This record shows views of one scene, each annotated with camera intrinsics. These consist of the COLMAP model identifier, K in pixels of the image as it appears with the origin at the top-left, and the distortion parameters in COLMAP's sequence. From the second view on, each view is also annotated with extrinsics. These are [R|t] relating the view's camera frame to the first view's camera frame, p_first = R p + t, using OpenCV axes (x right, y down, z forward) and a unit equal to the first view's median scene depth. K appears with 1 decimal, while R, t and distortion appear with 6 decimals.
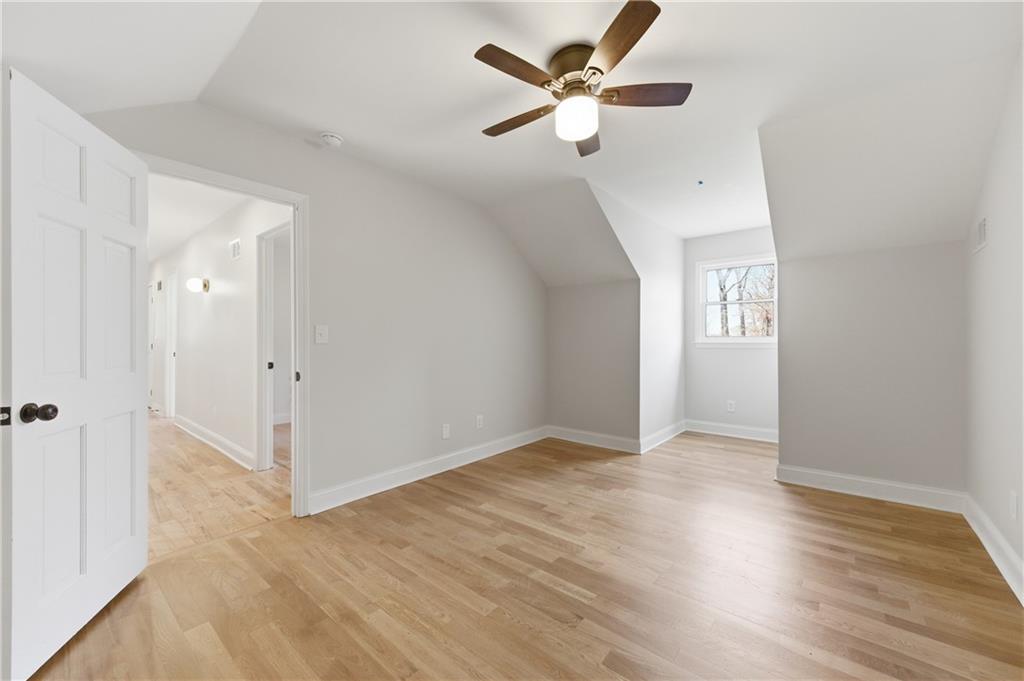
lens RADIAL K [[407.5, 0, 511.1], [0, 407.5, 337.6], [0, 0, 1]] dist [0.000868, -0.000043]
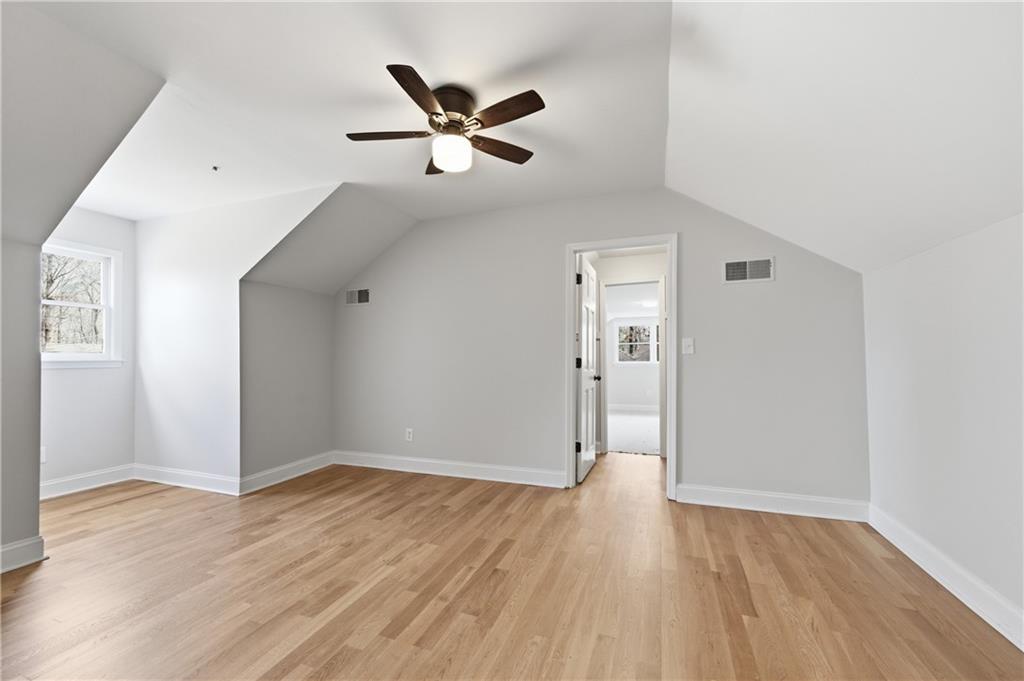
lens RADIAL K [[410.7, 0, 514.5], [0, 410.7, 357.1], [0, 0, 1]] dist [0.001268, 0.000062]
pose [[-0.363161, 0.008589, 0.931687, -0.834045], [-0.004156, 0.999933, -0.010838, 0.022950], [-0.931717, -0.007808, -0.363101, 1.111842]]
